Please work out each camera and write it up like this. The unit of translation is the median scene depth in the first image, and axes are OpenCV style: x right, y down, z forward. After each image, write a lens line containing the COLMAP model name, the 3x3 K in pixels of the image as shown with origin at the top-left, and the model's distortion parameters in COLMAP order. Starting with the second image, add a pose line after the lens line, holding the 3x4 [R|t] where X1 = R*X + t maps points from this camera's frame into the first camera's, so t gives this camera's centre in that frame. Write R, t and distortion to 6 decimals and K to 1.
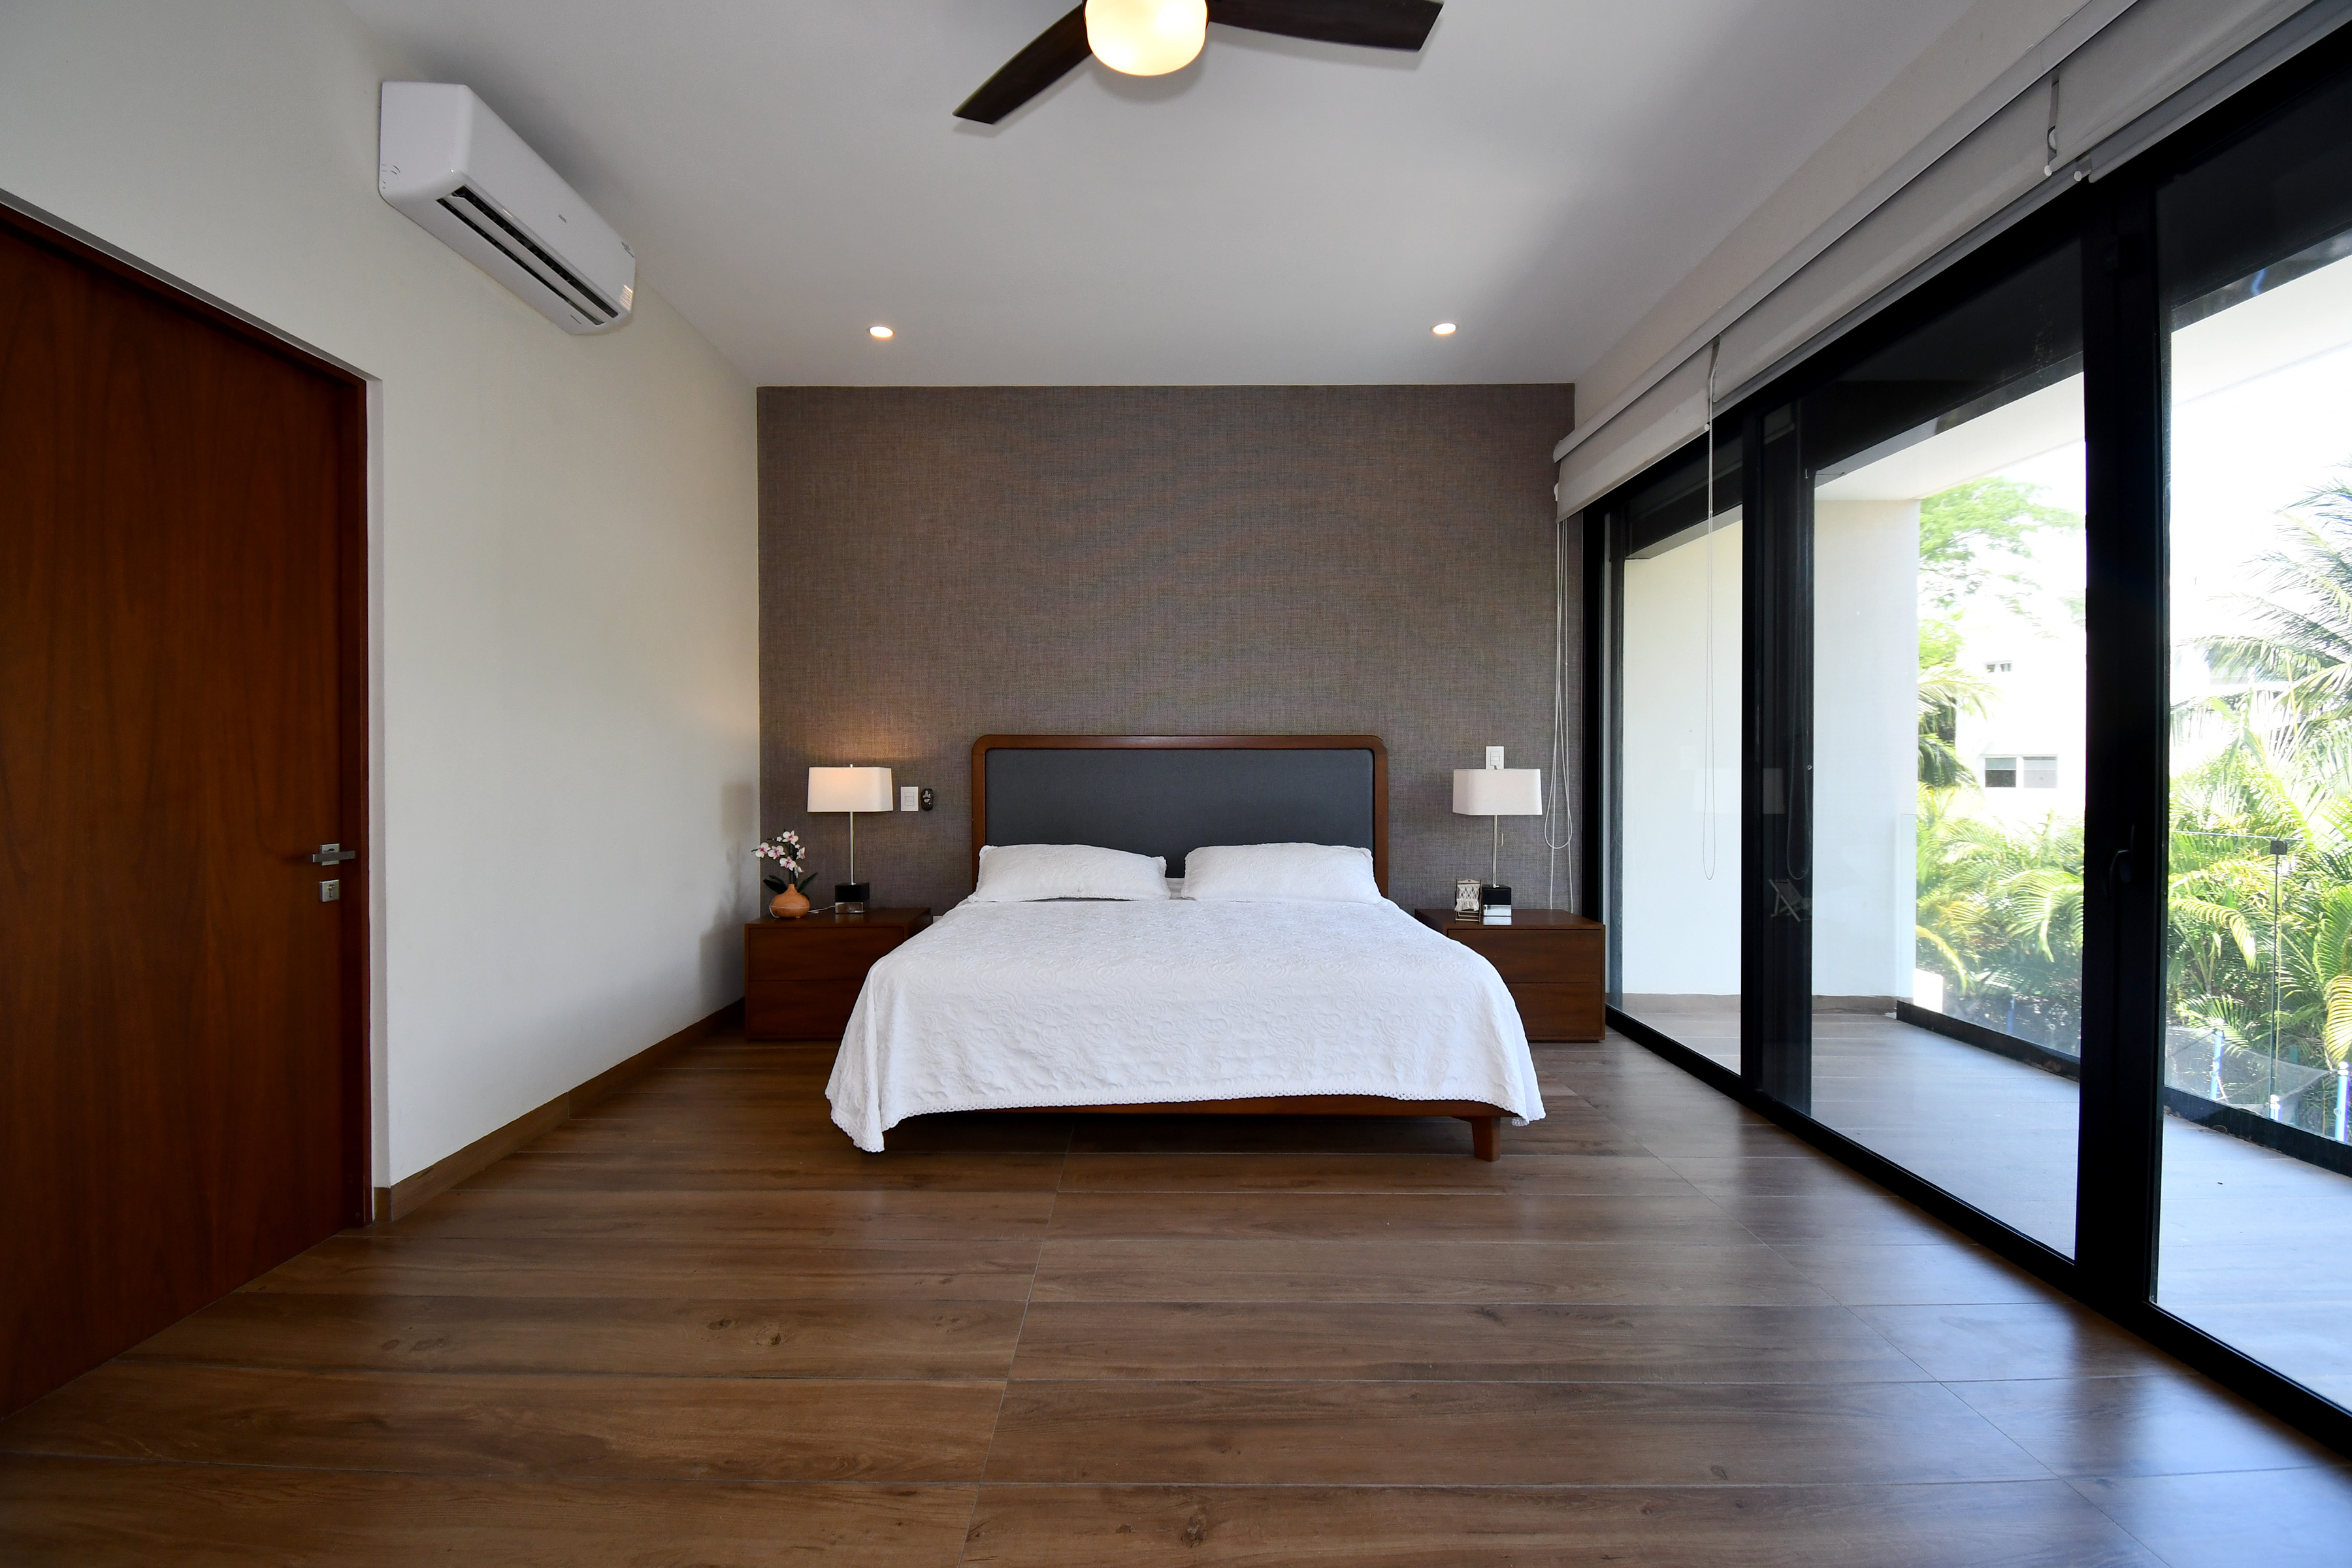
lens RADIAL K [[1058.8, 0, 1190.1], [0, 1058.8, 777.5], [0, 0, 1]] dist [0.022622, -0.020793]
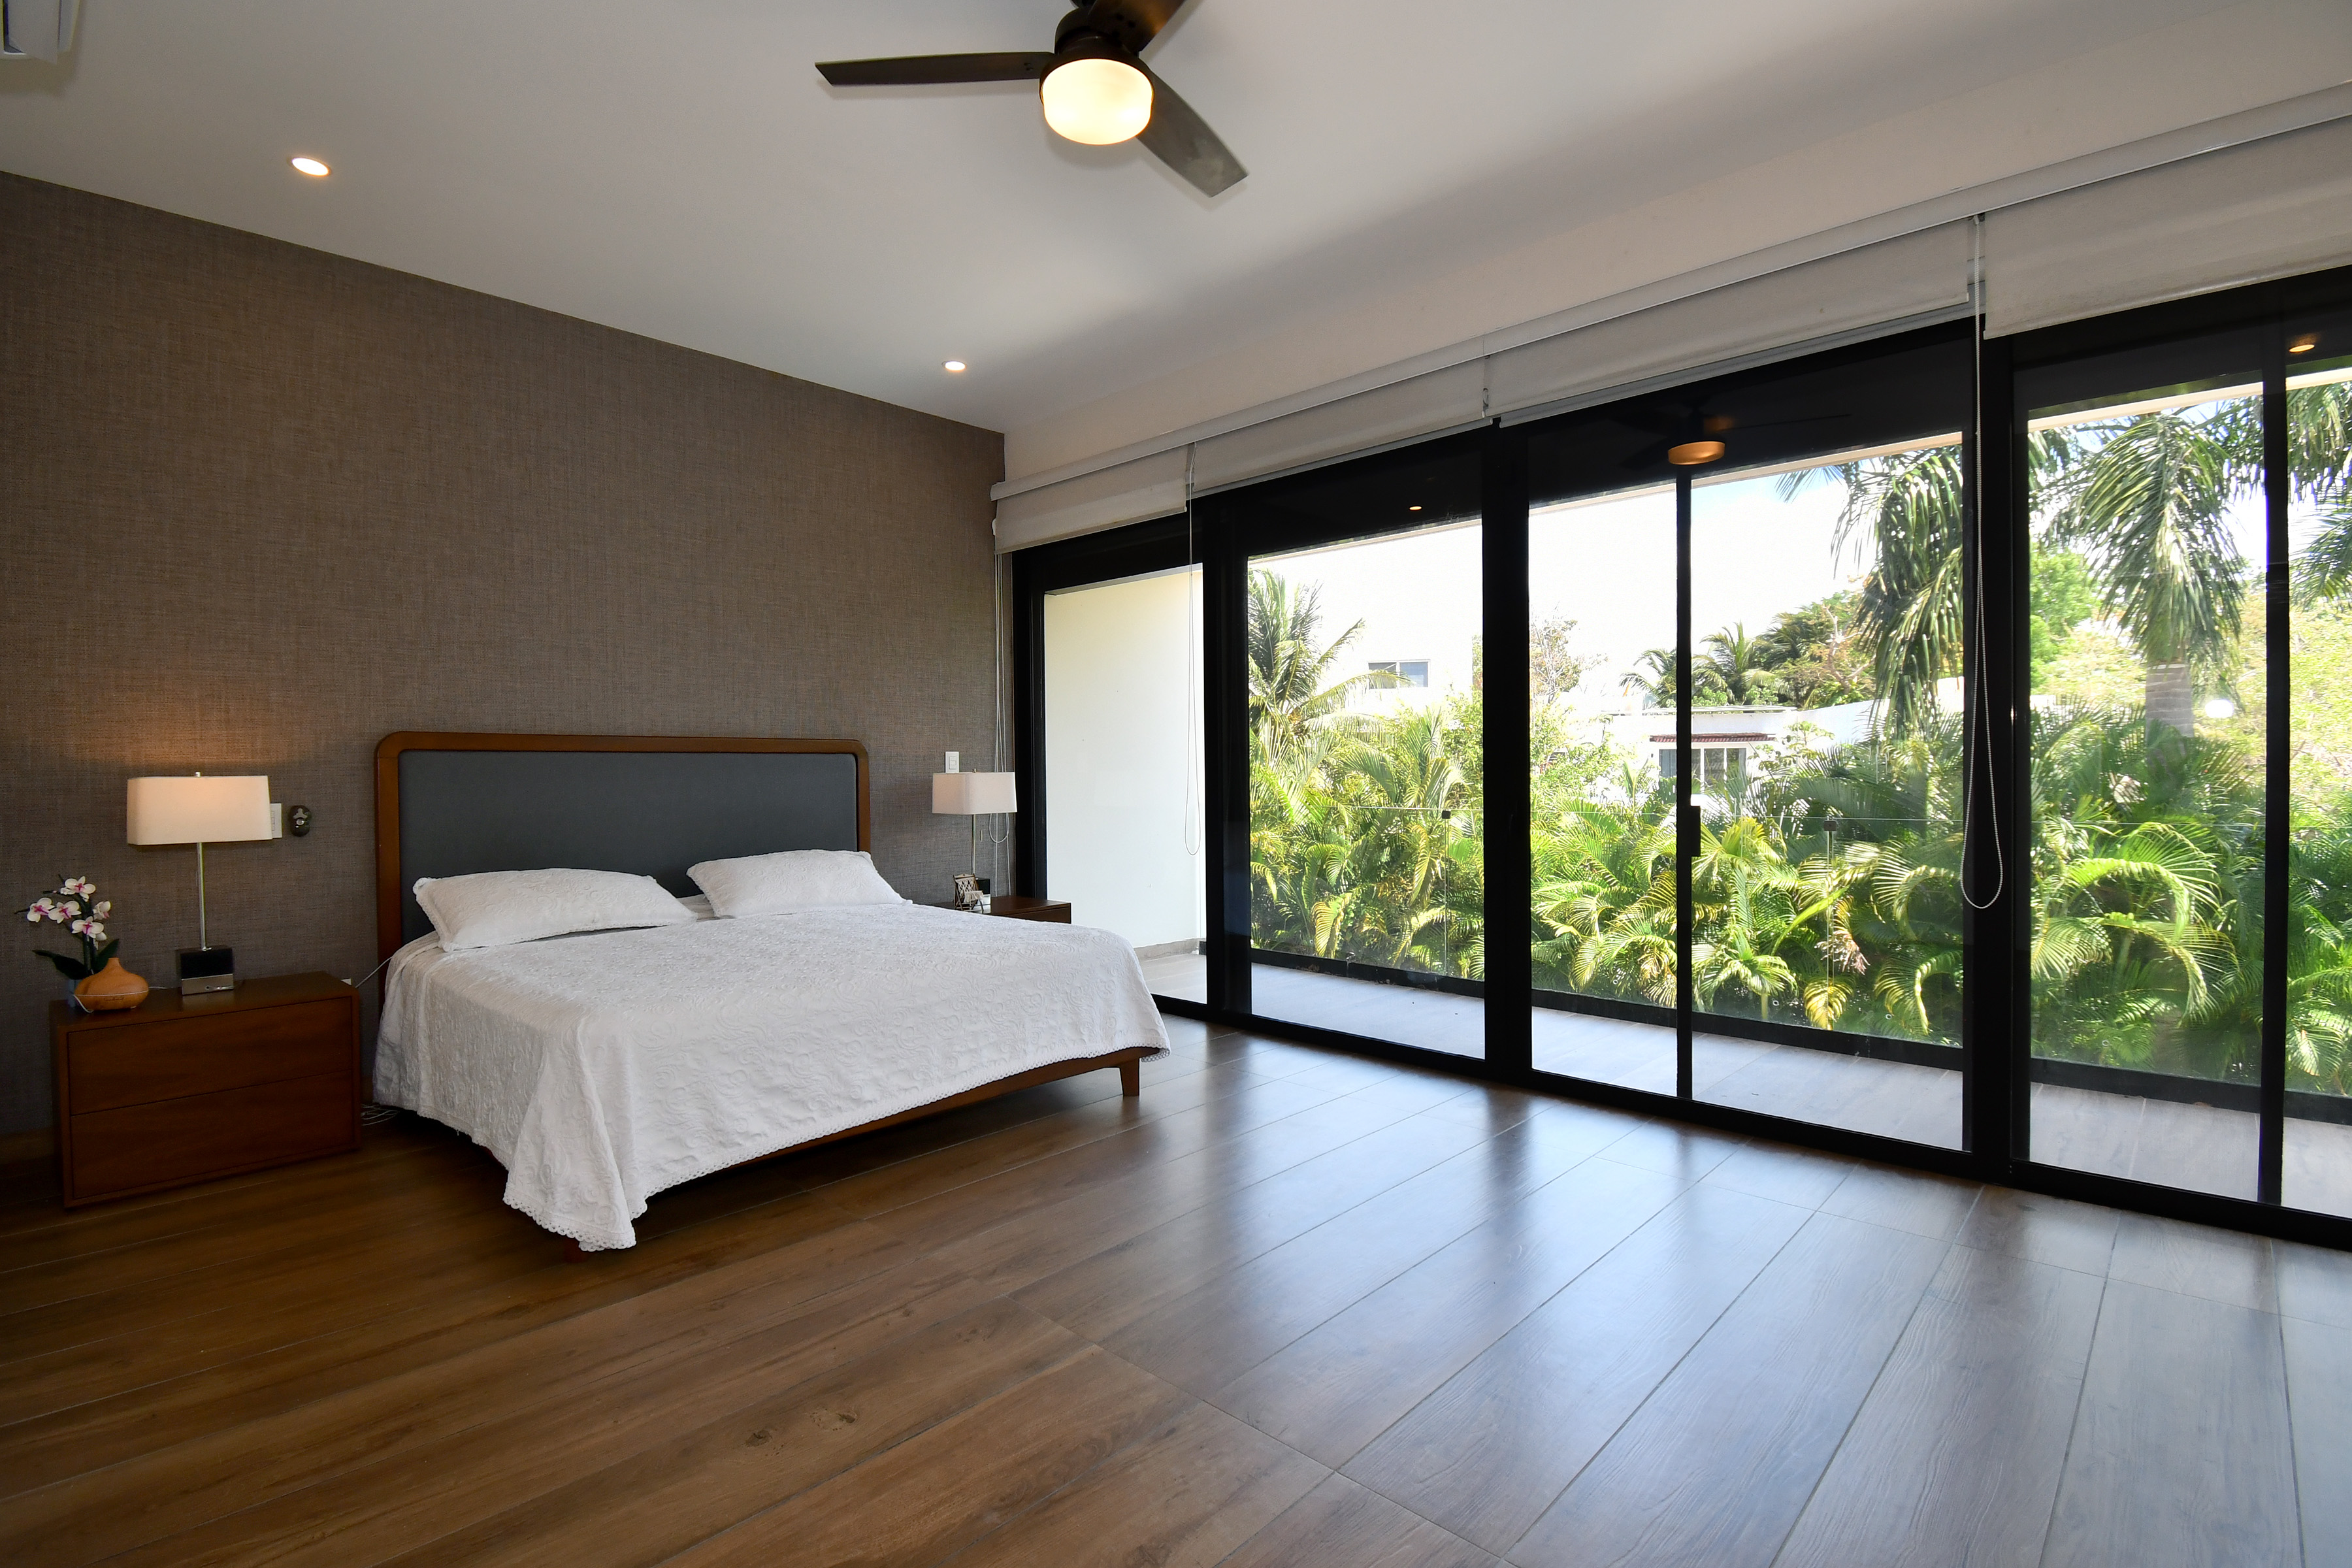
lens RADIAL K [[1058.8, 0, 1190.1], [0, 1058.8, 777.5], [0, 0, 1]] dist [0.022622, -0.020793]
pose [[0.694802, -0.010778, 0.719120, -0.539734], [0.013484, 0.999907, 0.001959, -0.002482], [-0.719075, 0.008335, 0.694883, 0.113490]]
